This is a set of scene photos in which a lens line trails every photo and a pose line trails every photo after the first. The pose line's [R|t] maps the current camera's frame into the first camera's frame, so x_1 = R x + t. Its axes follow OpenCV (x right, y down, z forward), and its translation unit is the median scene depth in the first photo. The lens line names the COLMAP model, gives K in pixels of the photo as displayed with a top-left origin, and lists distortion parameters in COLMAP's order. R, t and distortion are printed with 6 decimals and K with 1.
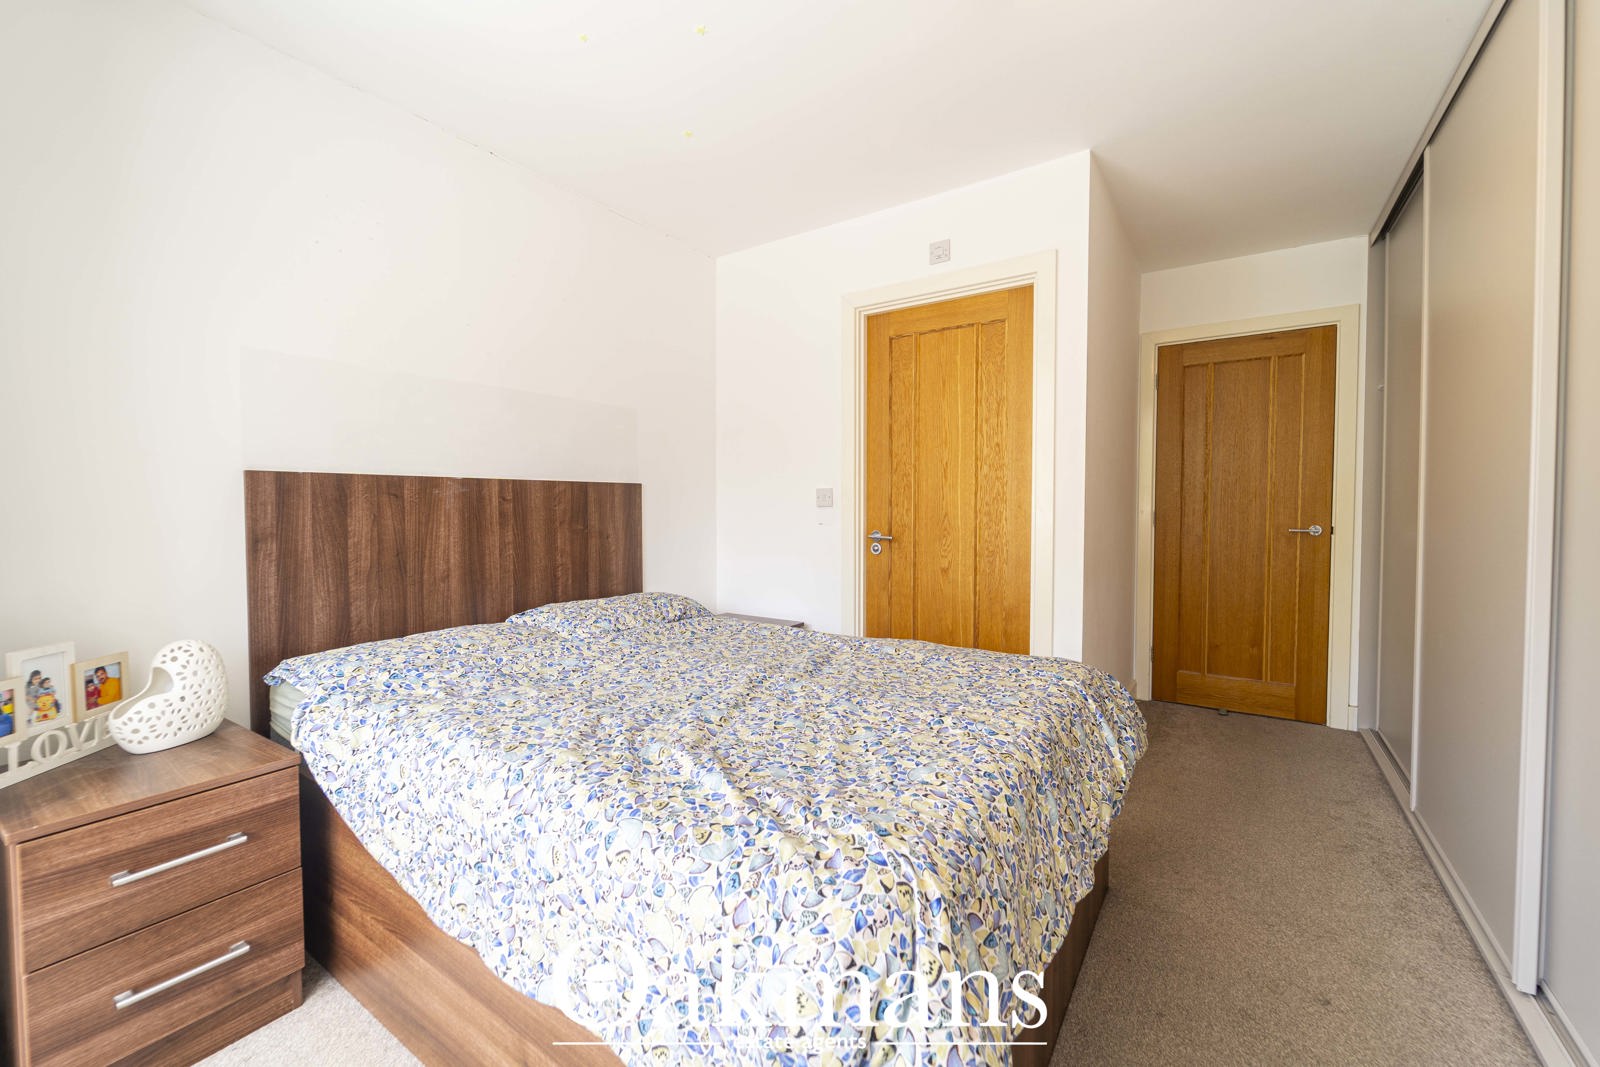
lens RADIAL K [[637.8, 0, 804.1], [0, 637.8, 523.3], [0, 0, 1]] dist [-0.006411, 0.000105]
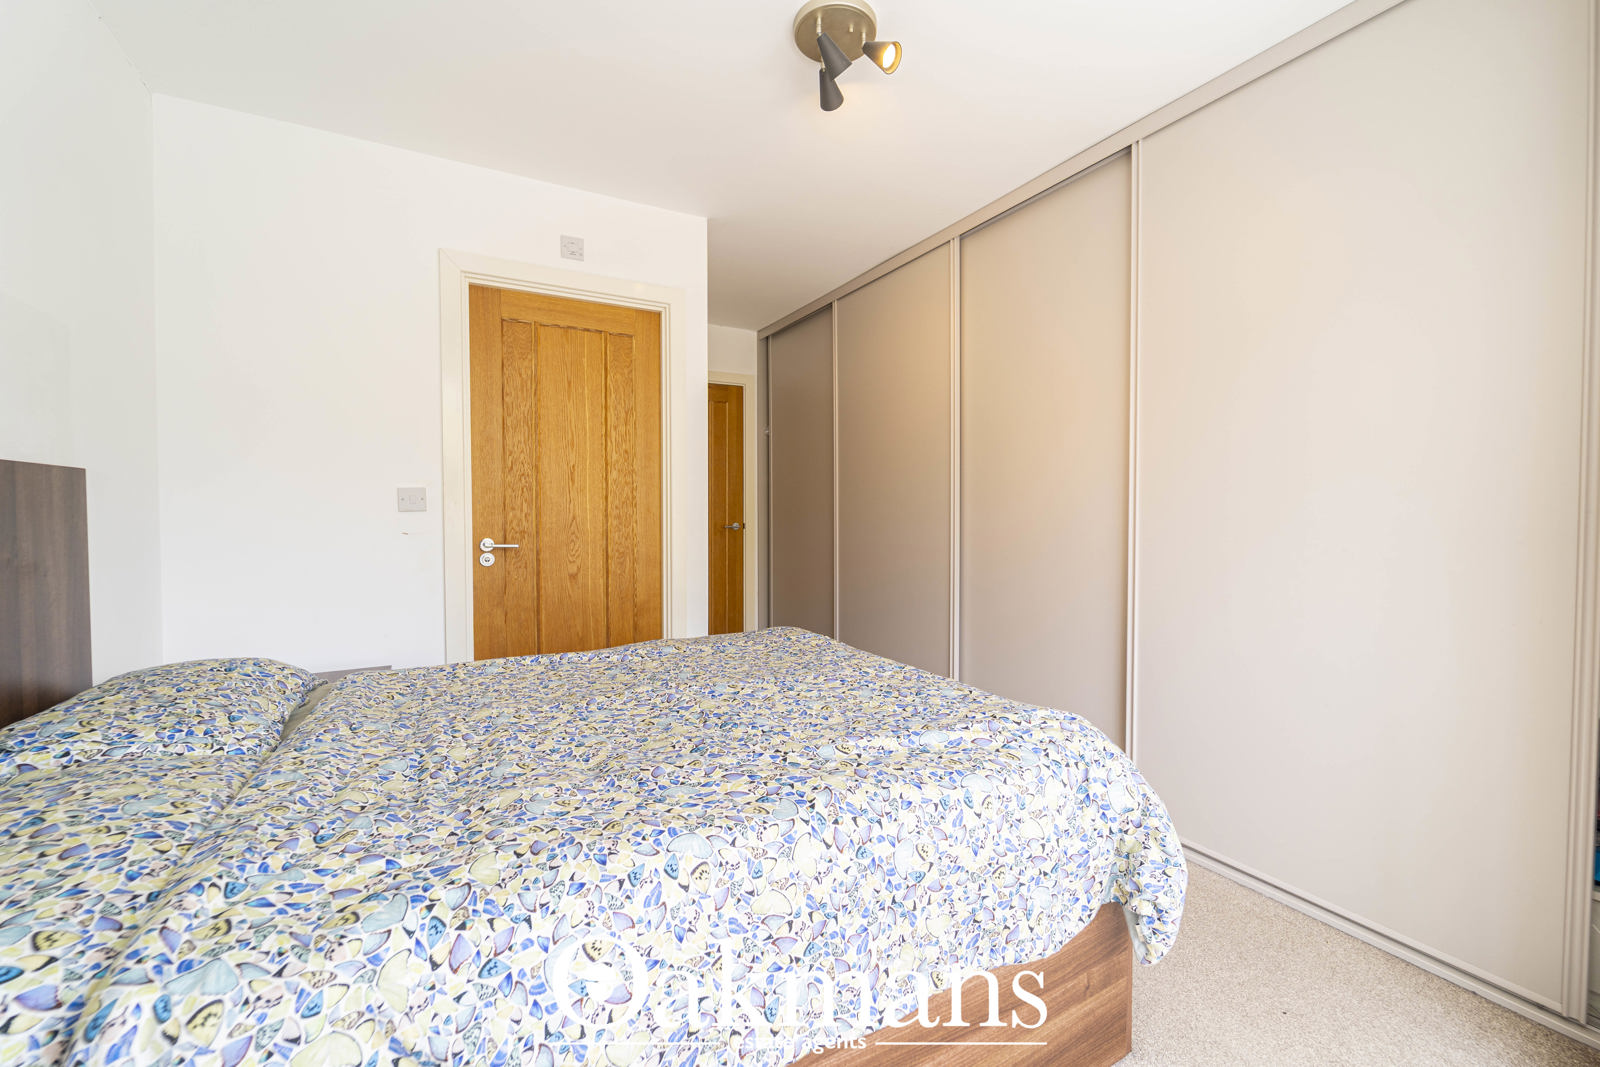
lens RADIAL K [[637.8, 0, 804.1], [0, 637.8, 523.3], [0, 0, 1]] dist [-0.006411, 0.000105]
pose [[0.454209, -0.022159, 0.890620, -0.494045], [0.027877, 0.999555, 0.010652, -0.006993], [-0.890459, 0.019990, 0.454624, 0.249273]]
